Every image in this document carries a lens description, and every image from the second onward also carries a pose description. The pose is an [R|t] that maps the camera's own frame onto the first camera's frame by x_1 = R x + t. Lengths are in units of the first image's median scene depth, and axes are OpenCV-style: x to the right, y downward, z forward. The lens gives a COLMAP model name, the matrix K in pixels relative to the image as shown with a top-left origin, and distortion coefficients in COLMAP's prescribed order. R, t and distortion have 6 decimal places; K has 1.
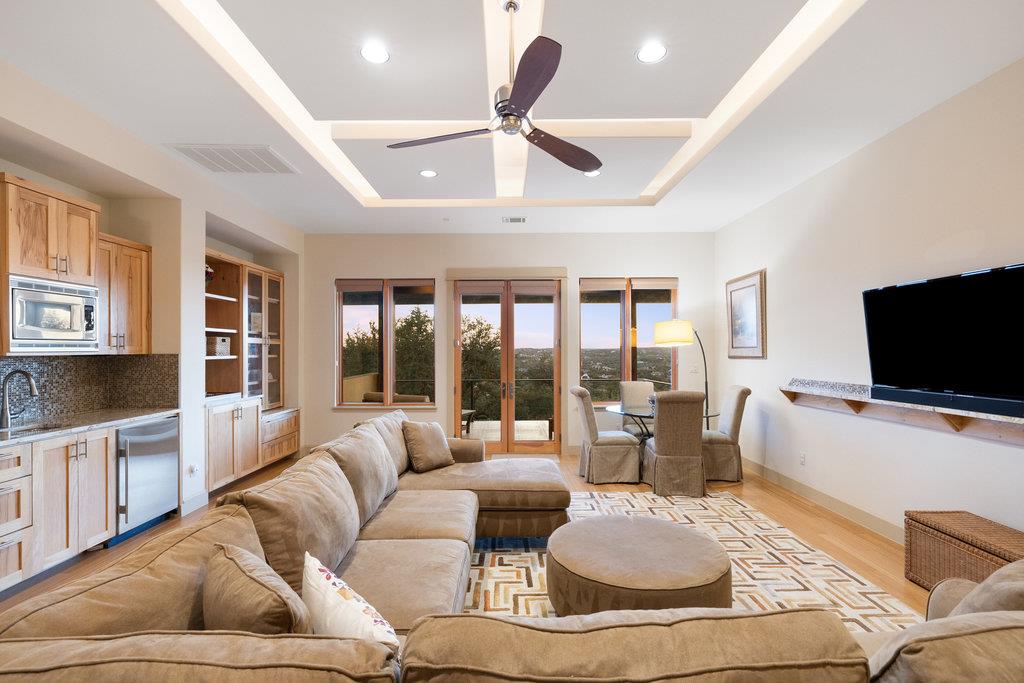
lens RADIAL K [[469.5, 0, 506.4], [0, 469.5, 350.1], [0, 0, 1]] dist [-0.004967, 0.000120]
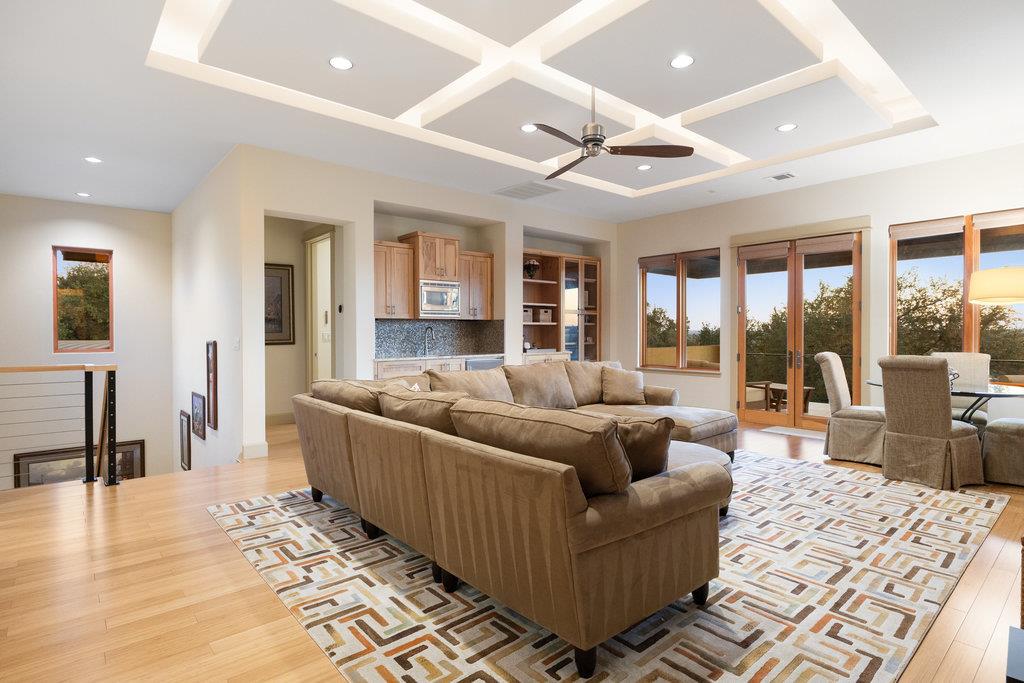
lens RADIAL K [[526.8, 0, 510.6], [0, 526.8, 338.2], [0, 0, 1]] dist [-0.001181, -0.000098]
pose [[0.656195, 0.011243, -0.754507, 0.537143], [0.001271, 0.999871, 0.016005, 0.034551], [0.754590, -0.011462, 0.656096, -0.131423]]
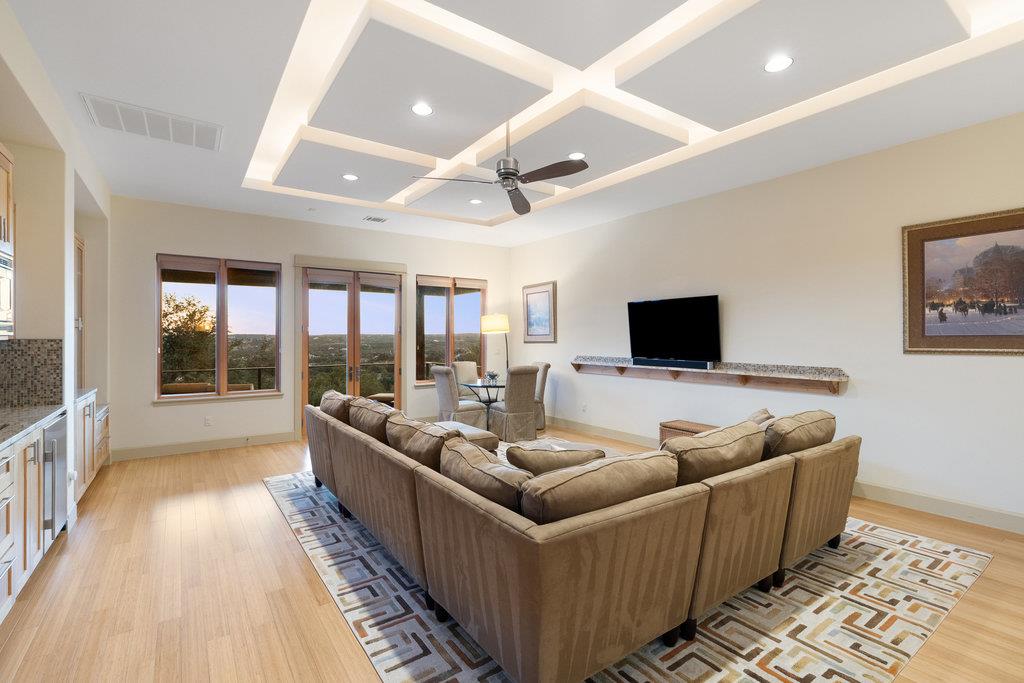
lens RADIAL K [[469.5, 0, 508.3], [0, 469.5, 337.3], [0, 0, 1]] dist [-0.004967, 0.000120]
pose [[0.817122, 0.002669, 0.576459, -0.424389], [-0.003203, 0.999995, -0.000091, 0.002404], [-0.576456, -0.001772, 0.817126, -0.106524]]
